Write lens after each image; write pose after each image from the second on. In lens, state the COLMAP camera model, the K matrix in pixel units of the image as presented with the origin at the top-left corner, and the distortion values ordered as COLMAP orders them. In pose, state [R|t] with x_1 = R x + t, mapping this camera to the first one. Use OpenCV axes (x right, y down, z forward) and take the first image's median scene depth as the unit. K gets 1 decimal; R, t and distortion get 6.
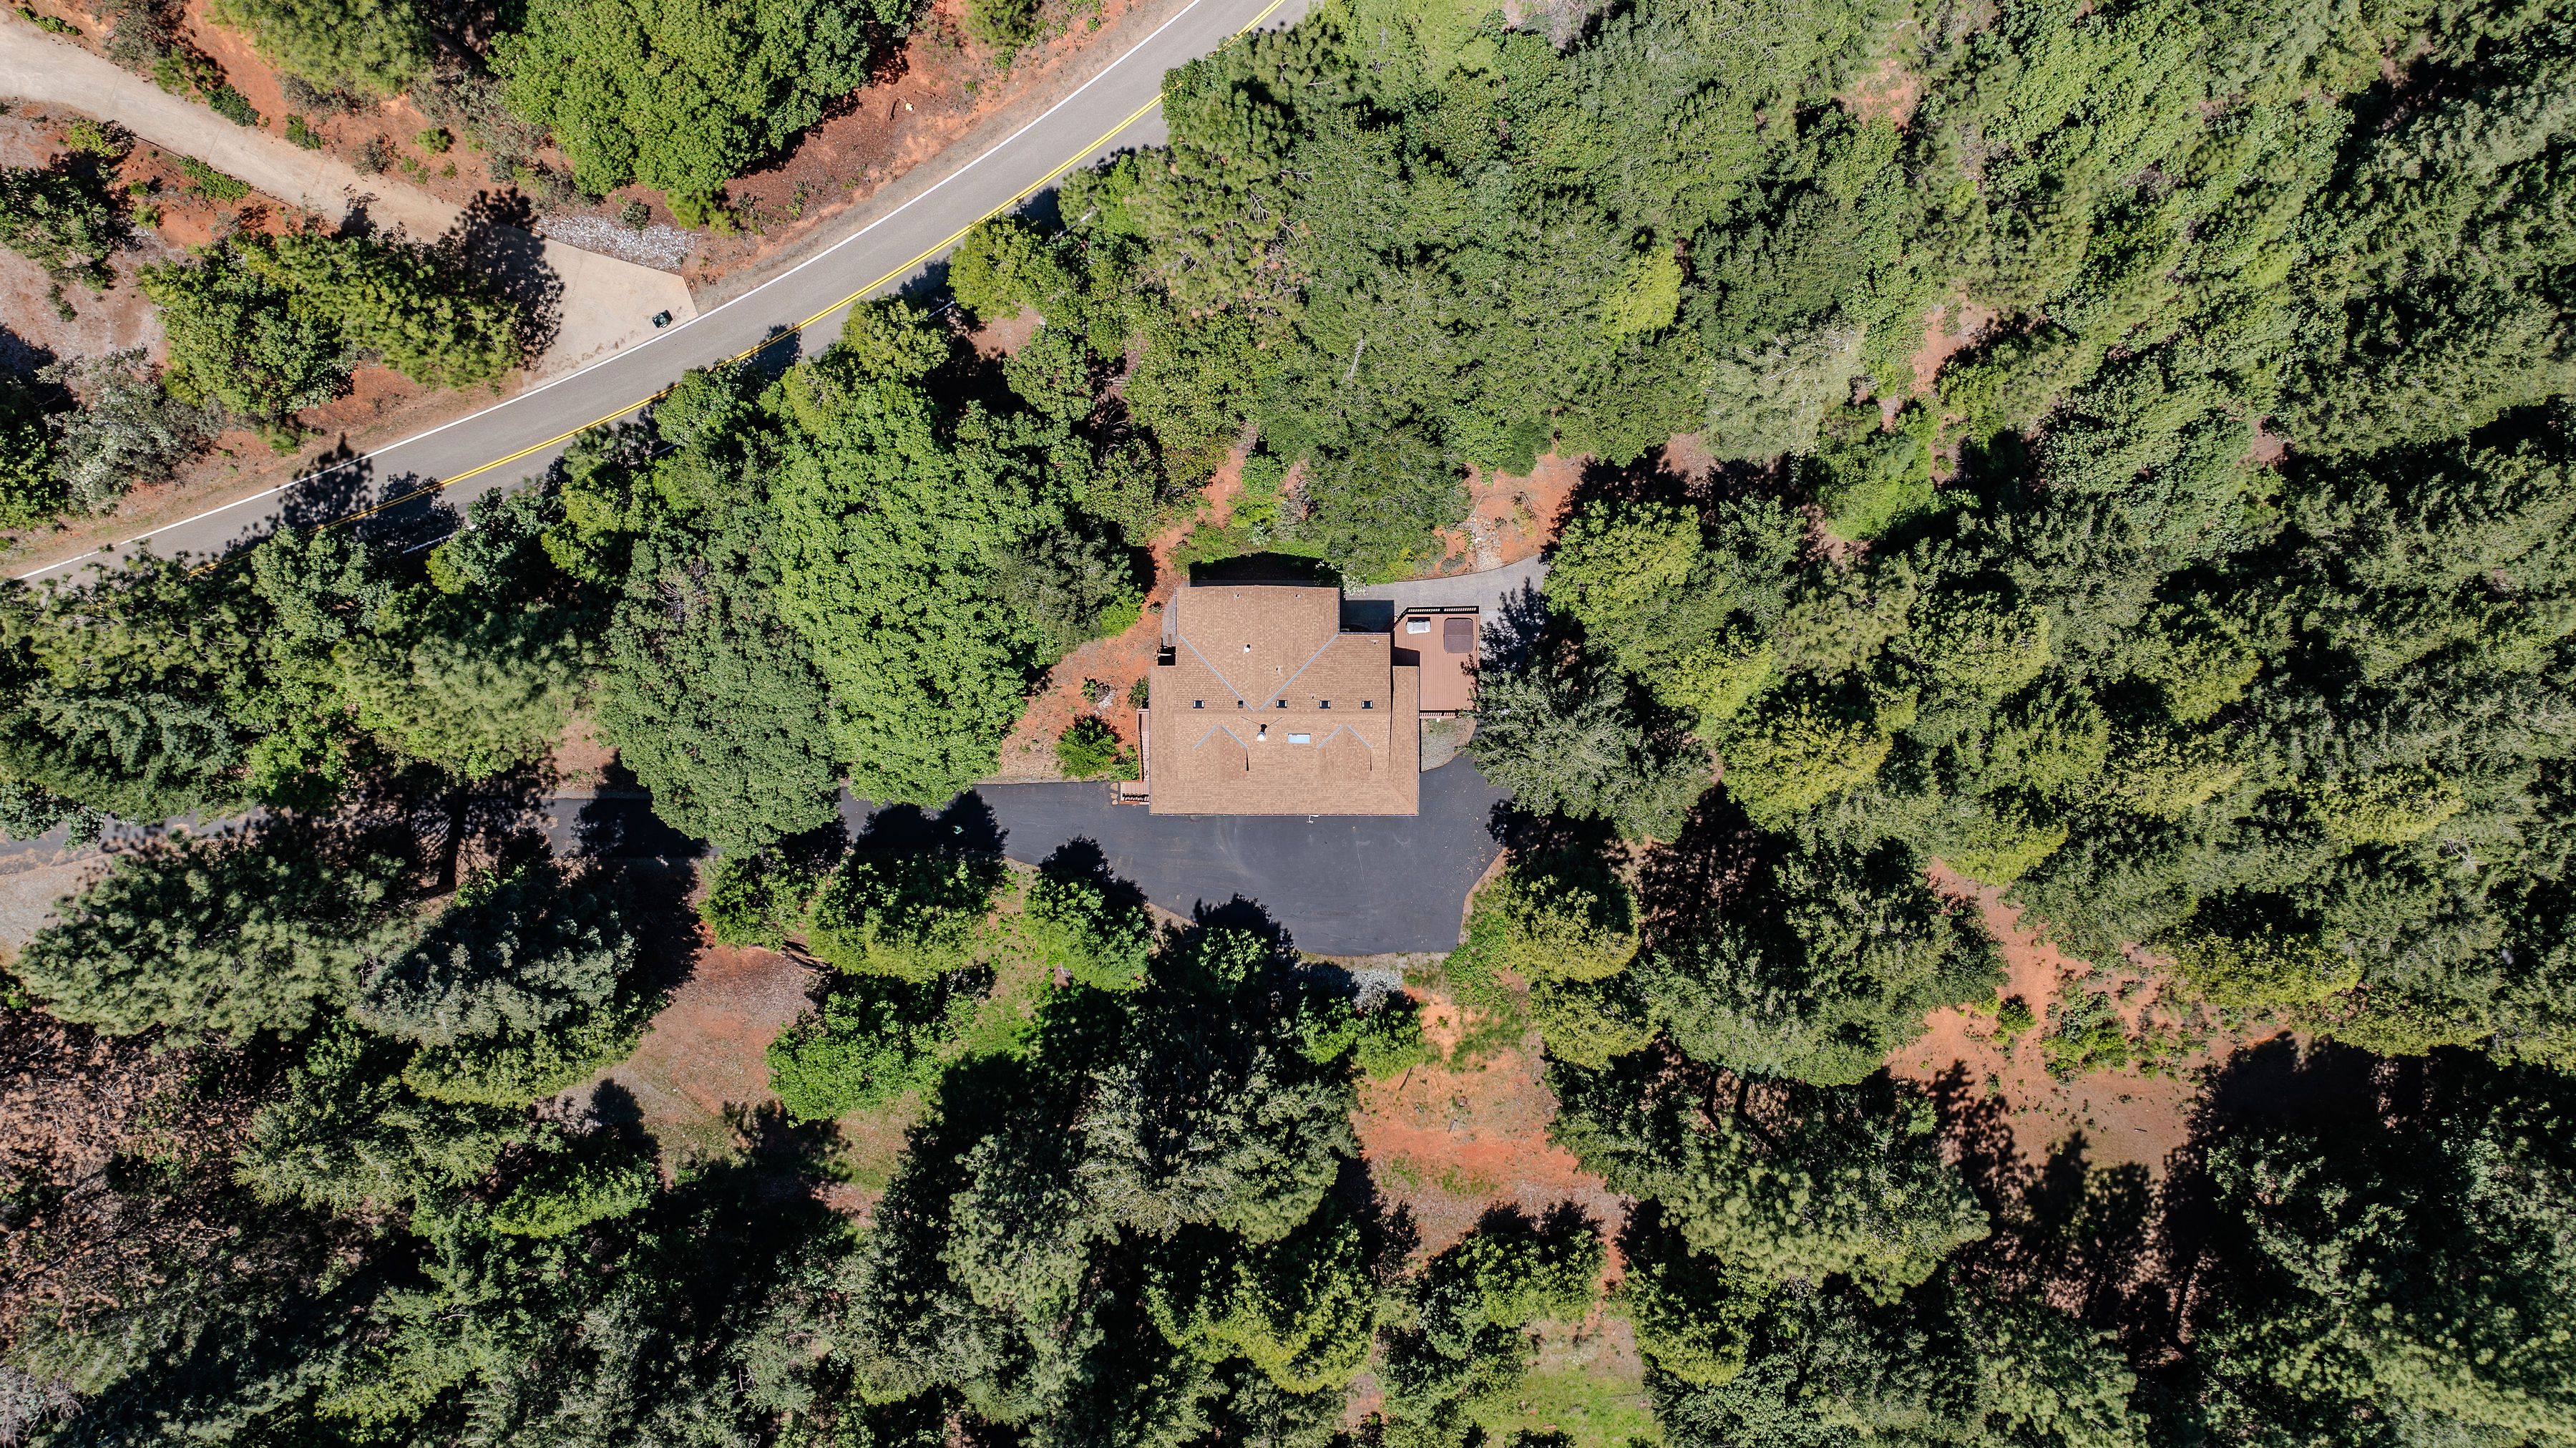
lens RADIAL K [[1776.1, 0, 1298.0], [0, 1776.1, 694.0], [0, 0, 1]] dist [0.069234, 0.000791]
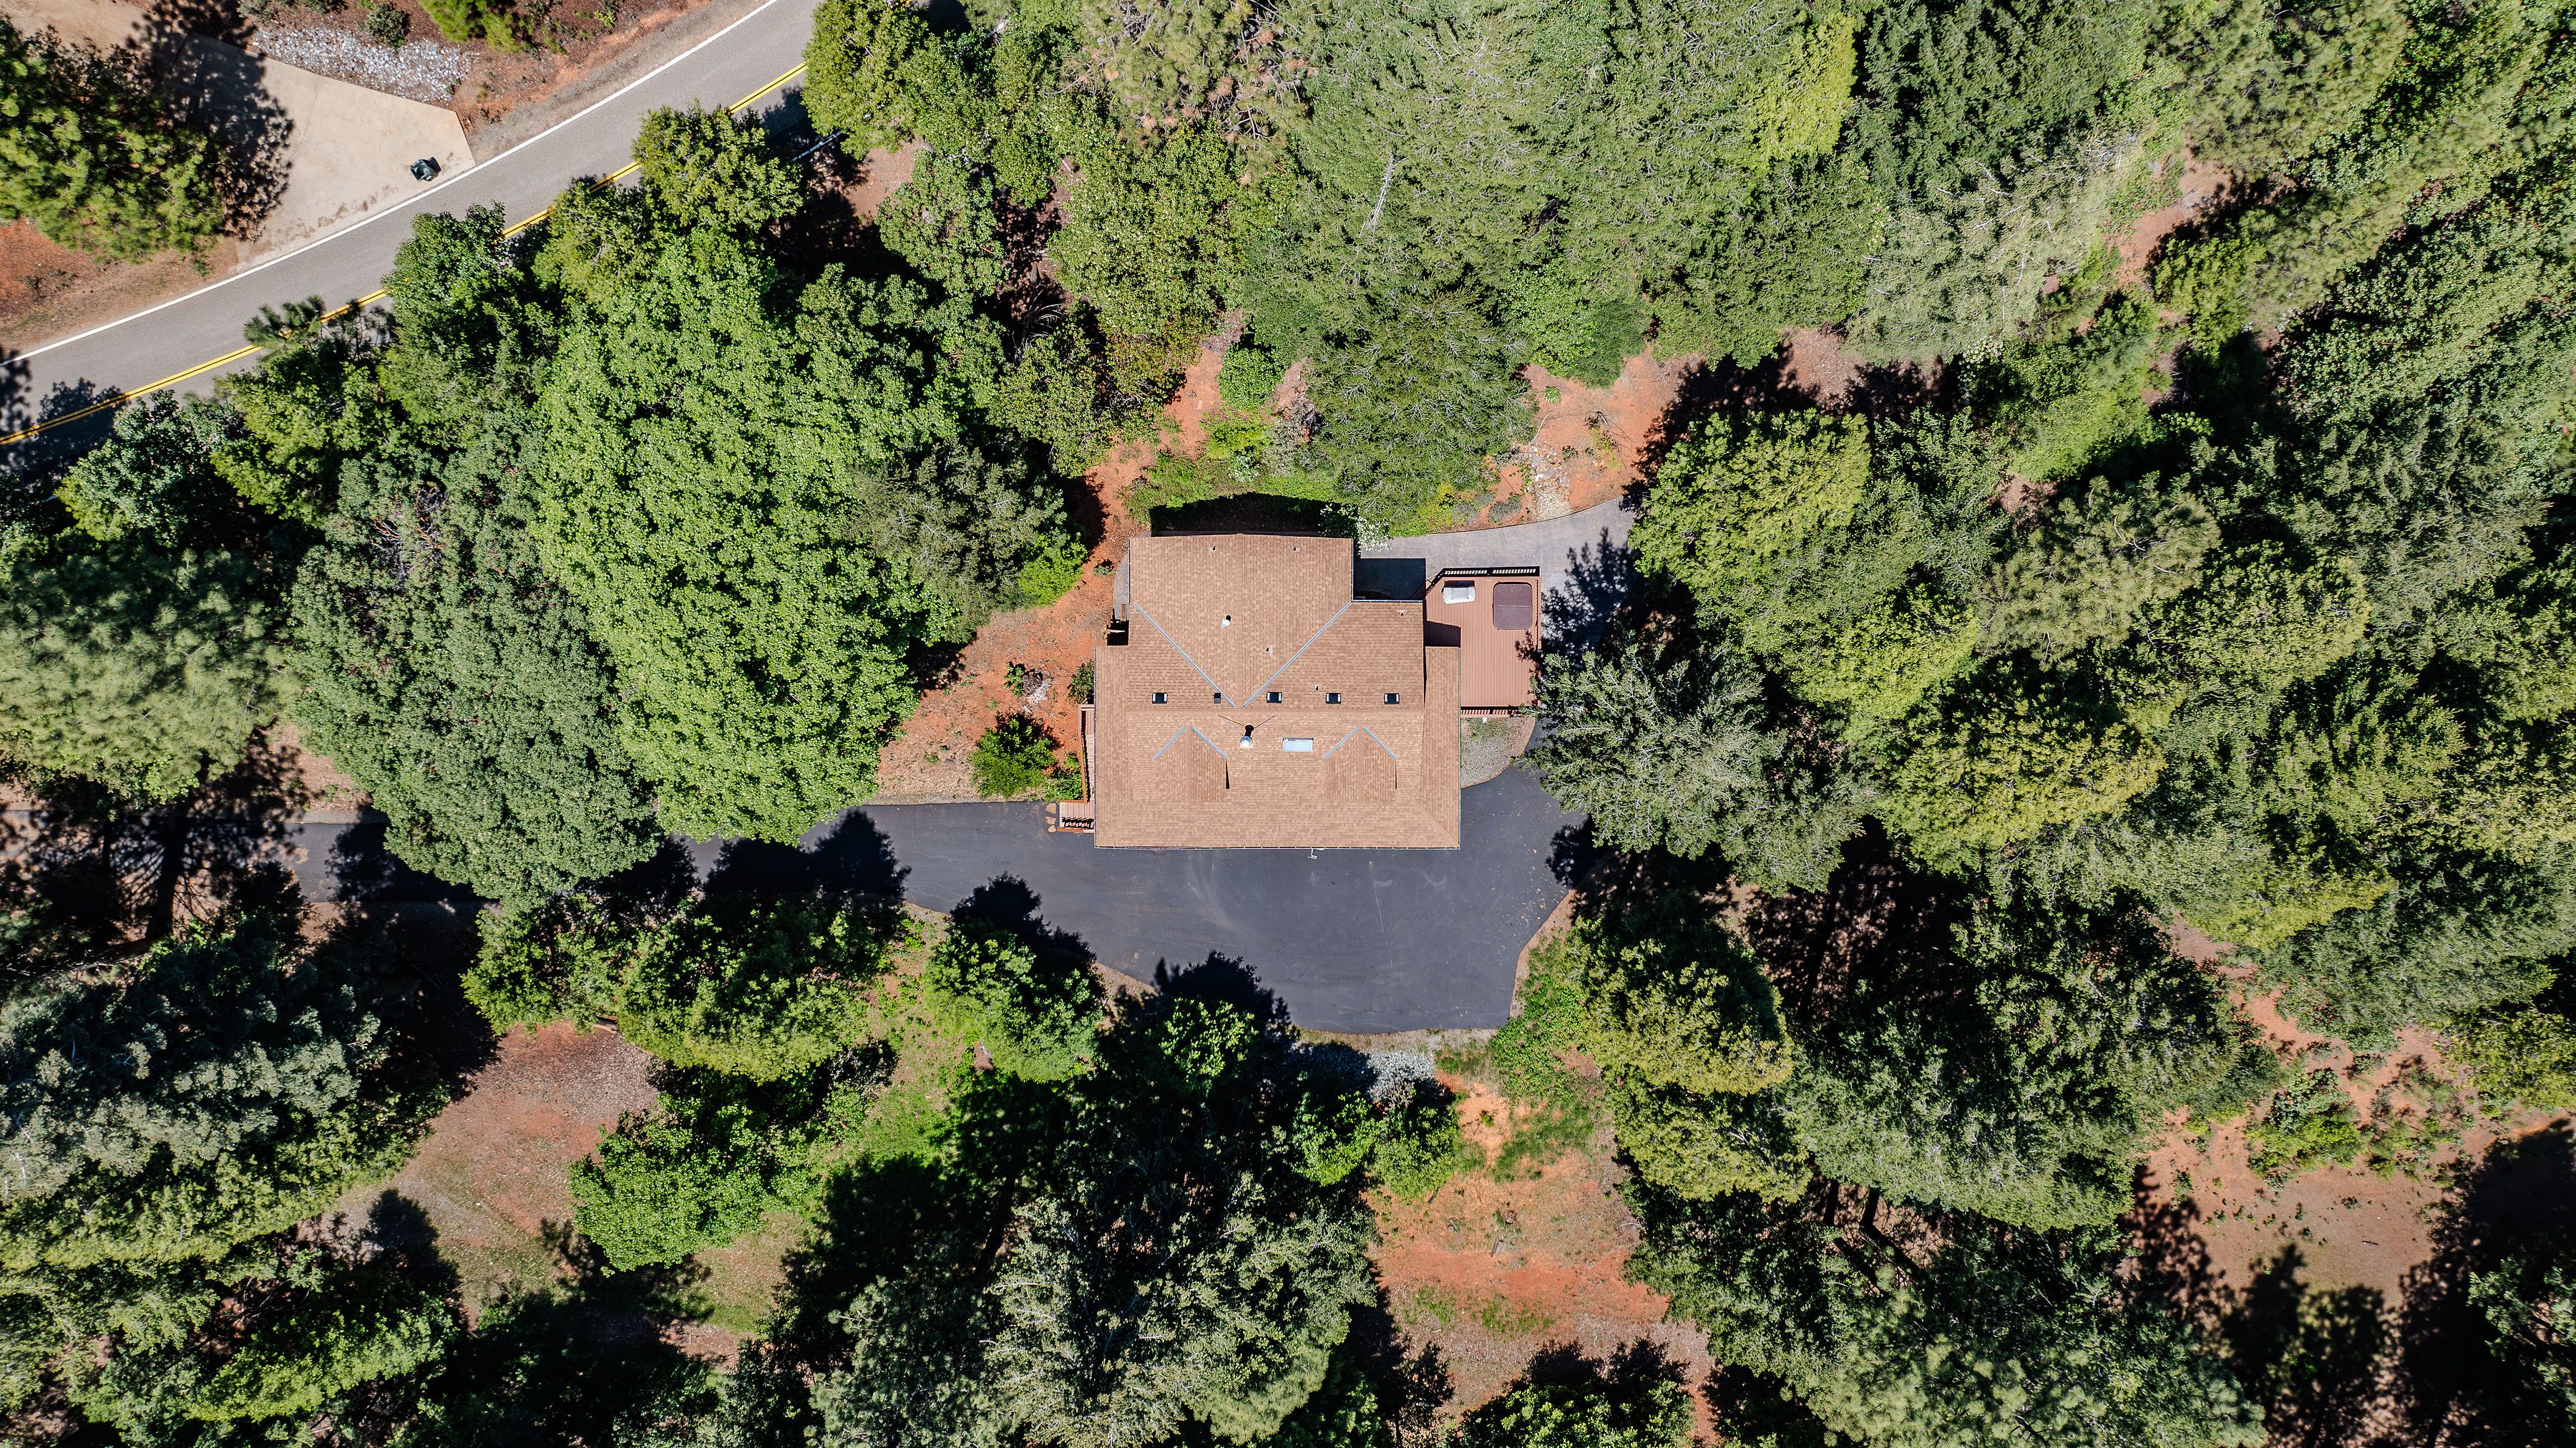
lens RADIAL K [[1800.6, 0, 1299.3], [0, 1800.6, 707.3], [0, 0, 1]] dist [-0.017181, 0.001938]
pose [[0.999996, 0.001023, 0.002618, -0.000720], [-0.001046, 0.999961, 0.008749, 0.003121], [-0.002609, -0.008752, 0.999958, 0.268732]]
